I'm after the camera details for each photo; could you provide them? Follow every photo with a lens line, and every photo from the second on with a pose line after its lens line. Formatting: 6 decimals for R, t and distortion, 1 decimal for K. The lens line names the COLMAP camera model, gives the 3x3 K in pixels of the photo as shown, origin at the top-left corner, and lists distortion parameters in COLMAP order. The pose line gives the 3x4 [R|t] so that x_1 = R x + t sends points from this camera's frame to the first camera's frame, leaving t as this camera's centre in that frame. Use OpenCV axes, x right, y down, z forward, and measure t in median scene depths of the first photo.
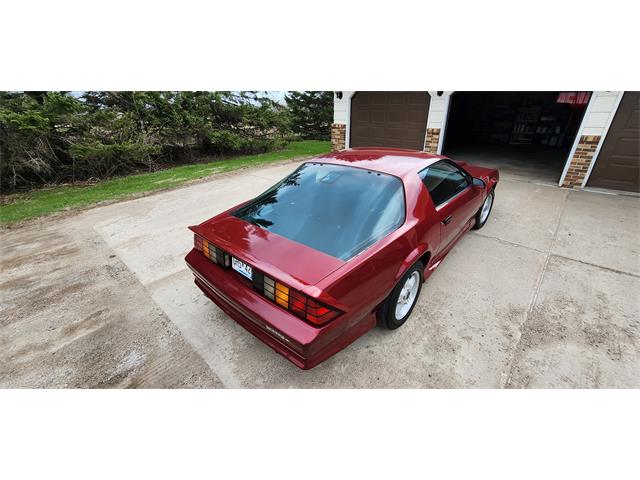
lens RADIAL K [[271.7, 0, 328.7], [0, 271.7, 216.8], [0, 0, 1]] dist [-0.002218, -0.000626]
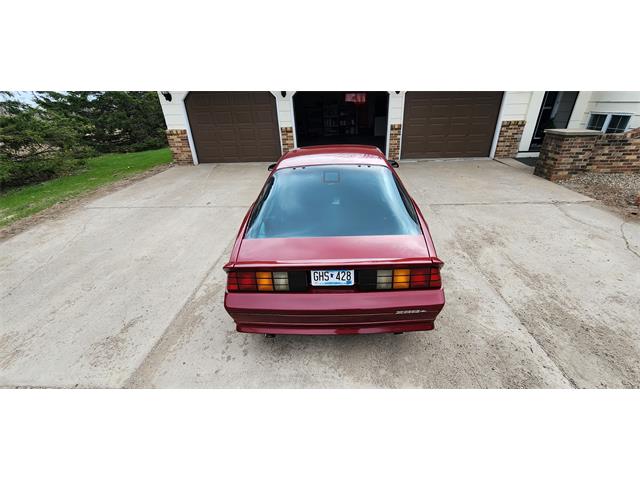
lens RADIAL K [[271.7, 0, 324.3], [0, 271.7, 224.1], [0, 0, 1]] dist [-0.002218, -0.000626]
pose [[0.778542, -0.268912, 0.567062, -0.202104], [0.257783, 0.960833, 0.101726, -0.023589], [-0.572207, 0.066980, 0.817370, 0.056046]]
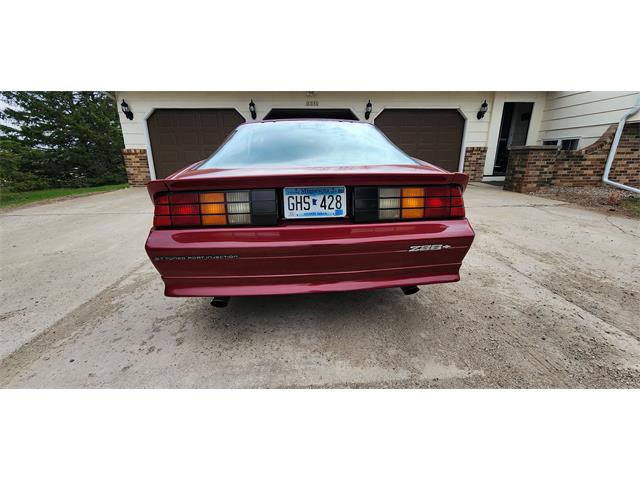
lens RADIAL K [[271.7, 0, 323.1], [0, 271.7, 225.4], [0, 0, 1]] dist [-0.002218, -0.000626]
pose [[0.710520, -0.169023, 0.683076, -0.185623], [0.266115, 0.963173, -0.038475, 0.064930], [-0.651417, 0.209114, 0.729333, 0.127413]]
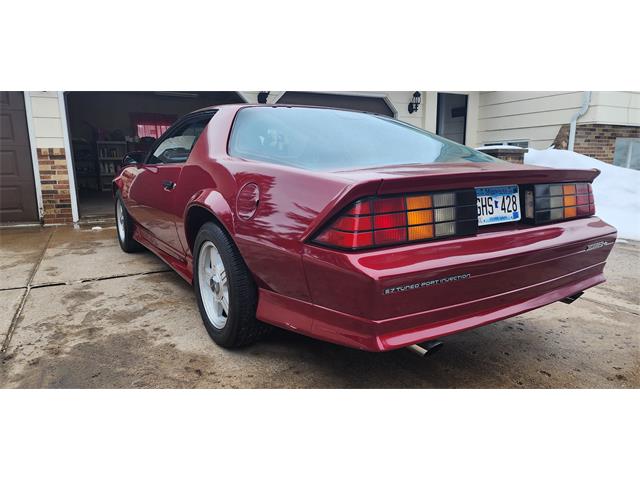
lens RADIAL K [[451.8, 0, 321.0], [0, 451.8, 238.3], [0, 0, 1]] dist [-0.009454, 0.007275]
pose [[0.314151, -0.151550, 0.937199, -0.314004], [0.366767, 0.929908, 0.027430, 0.021896], [-0.875666, 0.335117, 0.347715, 0.248971]]
